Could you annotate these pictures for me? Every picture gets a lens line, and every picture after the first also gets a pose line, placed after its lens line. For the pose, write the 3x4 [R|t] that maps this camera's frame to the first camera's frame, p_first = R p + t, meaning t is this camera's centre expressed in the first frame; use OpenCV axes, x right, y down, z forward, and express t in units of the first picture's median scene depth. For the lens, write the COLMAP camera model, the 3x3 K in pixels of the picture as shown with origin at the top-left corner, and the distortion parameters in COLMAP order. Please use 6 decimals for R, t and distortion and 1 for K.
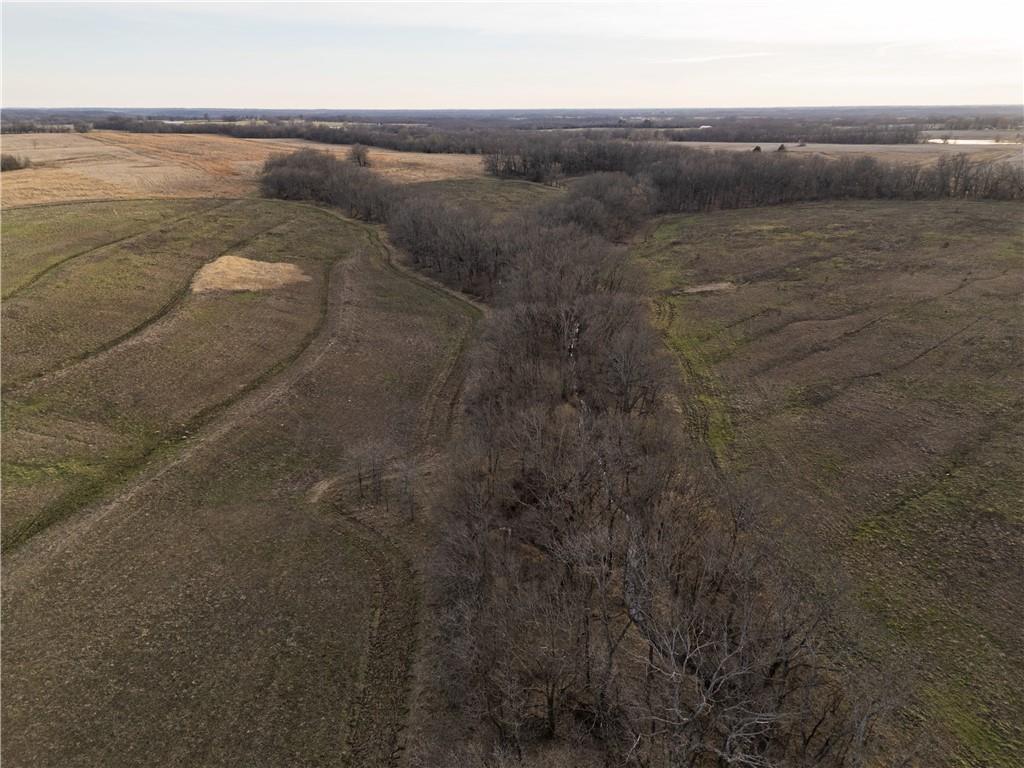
lens RADIAL K [[750.7, 0, 512.0], [0, 750.7, 384.0], [0, 0, 1]] dist [0.065742, -0.050933]
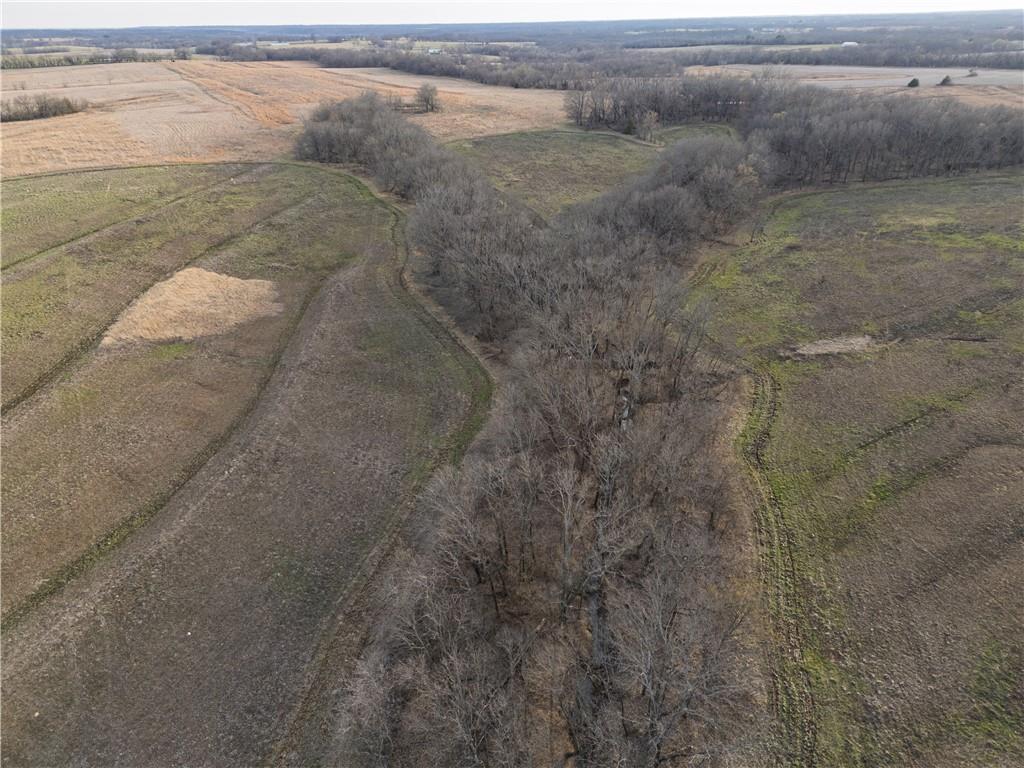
lens RADIAL K [[750.7, 0, 512.0], [0, 750.7, 384.0], [0, 0, 1]] dist [0.065742, -0.050933]
pose [[0.989543, 0.049732, -0.135394, 0.044808], [-0.036246, 0.994296, 0.100307, -0.100932], [0.139610, -0.094351, 0.985701, 0.190711]]
